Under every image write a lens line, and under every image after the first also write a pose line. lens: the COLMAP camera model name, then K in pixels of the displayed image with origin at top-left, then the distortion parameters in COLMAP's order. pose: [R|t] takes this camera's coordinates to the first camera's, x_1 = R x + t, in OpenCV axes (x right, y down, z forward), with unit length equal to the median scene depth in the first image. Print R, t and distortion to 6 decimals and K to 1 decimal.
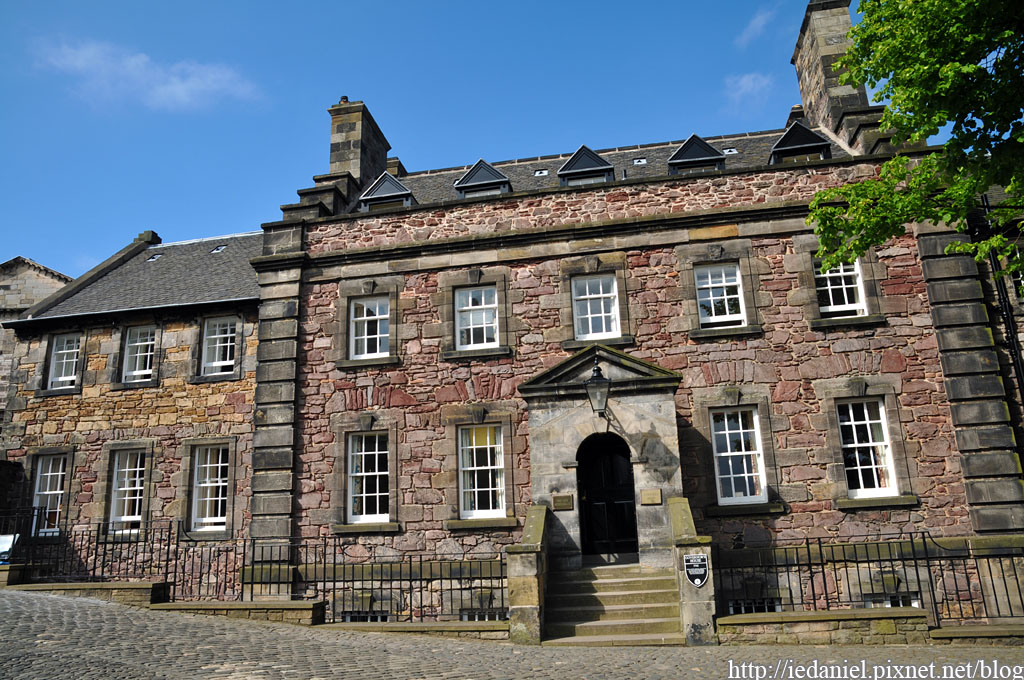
lens RADIAL K [[722.1, 0, 510.8], [0, 722.1, 339.1], [0, 0, 1]] dist [-0.103419, 0.051193]
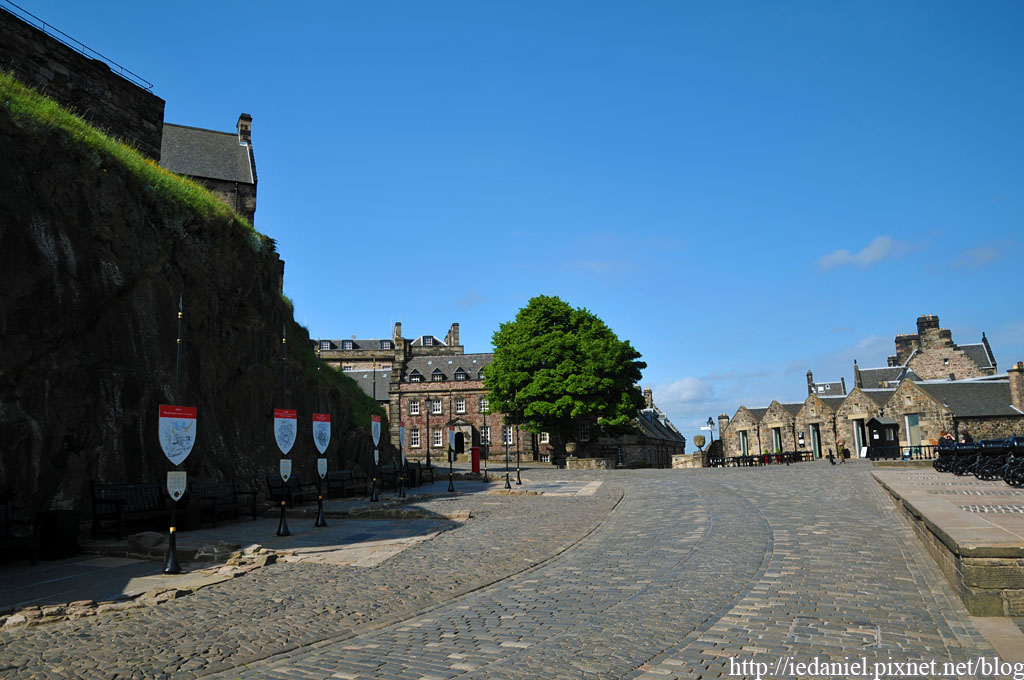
lens RADIAL K [[722.1, 0, 512.8], [0, 722.1, 339.7], [0, 0, 1]] dist [-0.103419, 0.051193]
pose [[0.990963, 0.030406, 0.130640, -0.200718], [-0.041455, 0.995712, 0.082704, -0.981895], [-0.127565, -0.087372, 0.987974, -4.205878]]
